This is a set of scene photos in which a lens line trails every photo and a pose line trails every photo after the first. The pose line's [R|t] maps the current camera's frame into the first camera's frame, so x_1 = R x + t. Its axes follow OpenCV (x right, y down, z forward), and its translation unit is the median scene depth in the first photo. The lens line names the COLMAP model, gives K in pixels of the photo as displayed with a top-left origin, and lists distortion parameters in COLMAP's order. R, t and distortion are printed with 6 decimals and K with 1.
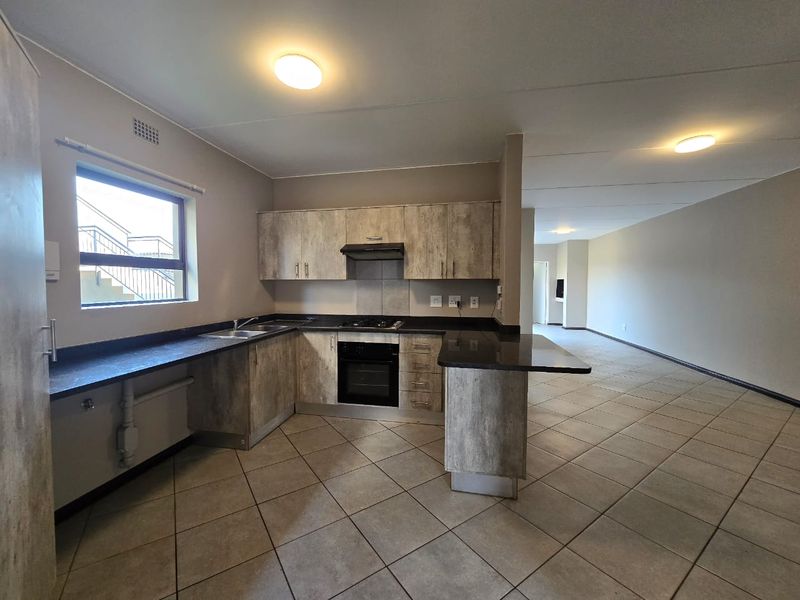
lens RADIAL K [[326.2, 0, 391.4], [0, 326.2, 298.0], [0, 0, 1]] dist [0.002075, -0.000292]
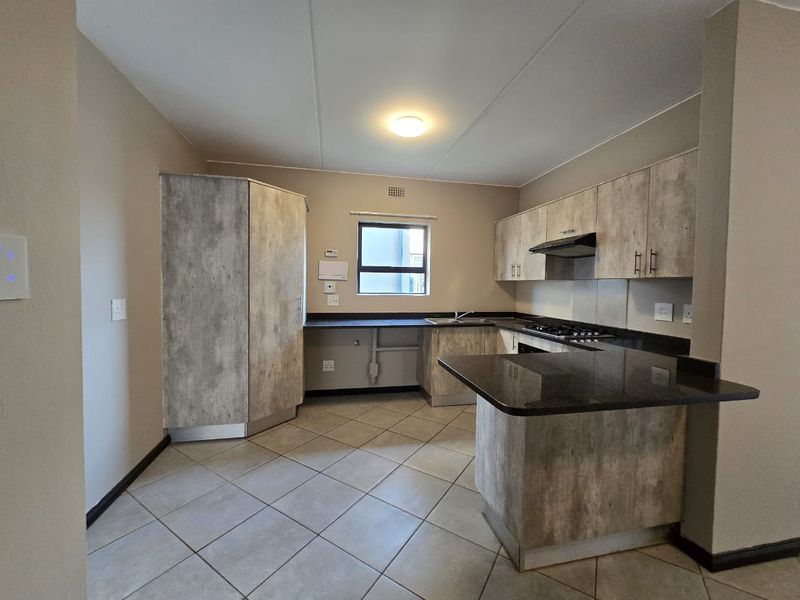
lens RADIAL K [[326.2, 0, 401.3], [0, 326.2, 296.9], [0, 0, 1]] dist [0.002075, -0.000292]
pose [[0.399533, 0.041773, -0.915767, 0.592089], [-0.054131, 0.998293, 0.021921, -0.006399], [0.915119, 0.040813, 0.401112, 0.272048]]
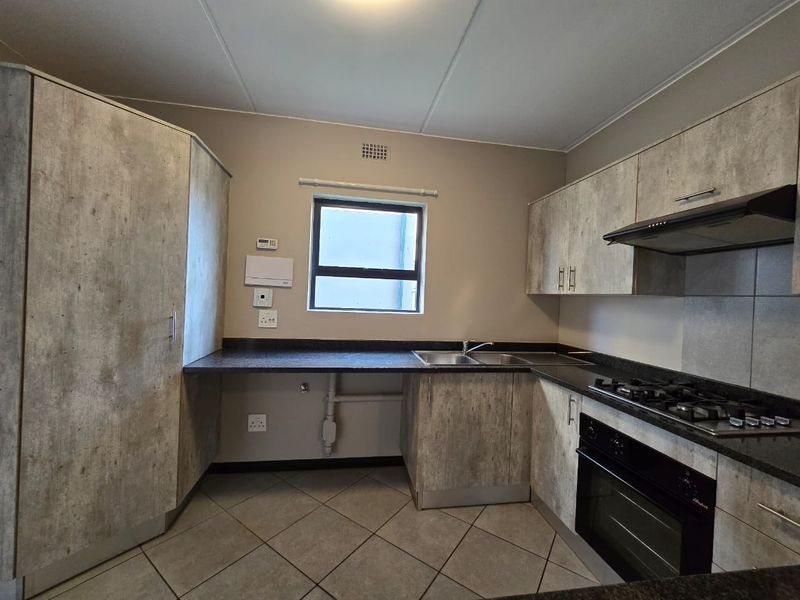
lens RADIAL K [[326.2, 0, 401.0], [0, 326.2, 297.8], [0, 0, 1]] dist [0.002075, -0.000292]
pose [[0.358080, 0.022055, -0.933430, 0.212820], [-0.080146, 0.996757, -0.007194, -0.021258], [0.930245, 0.077386, 0.358687, 0.533050]]
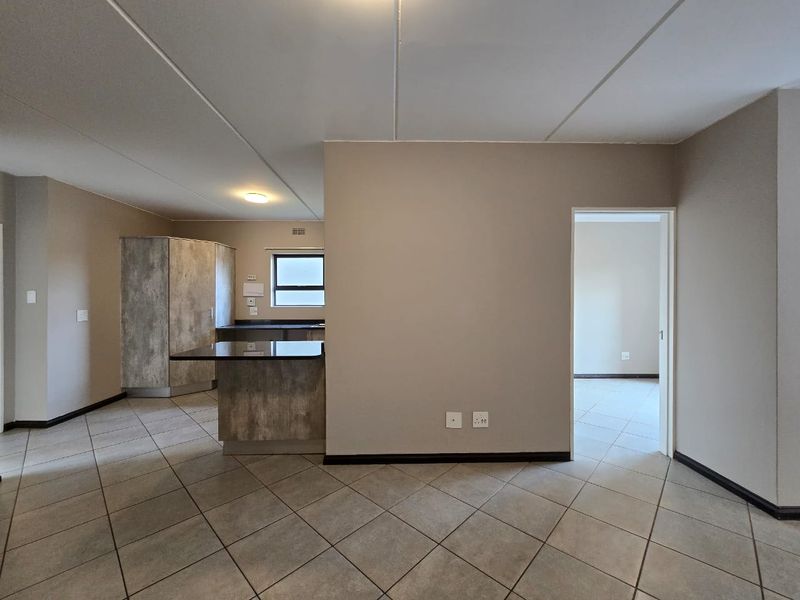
lens RADIAL K [[326.2, 0, 399.3], [0, 326.2, 297.8], [0, 0, 1]] dist [0.002075, -0.000292]
pose [[0.210883, 0.003188, -0.977506, 1.196099], [-0.039936, 0.999188, -0.005357, -0.042643], [0.976695, 0.040167, 0.210840, 0.893931]]
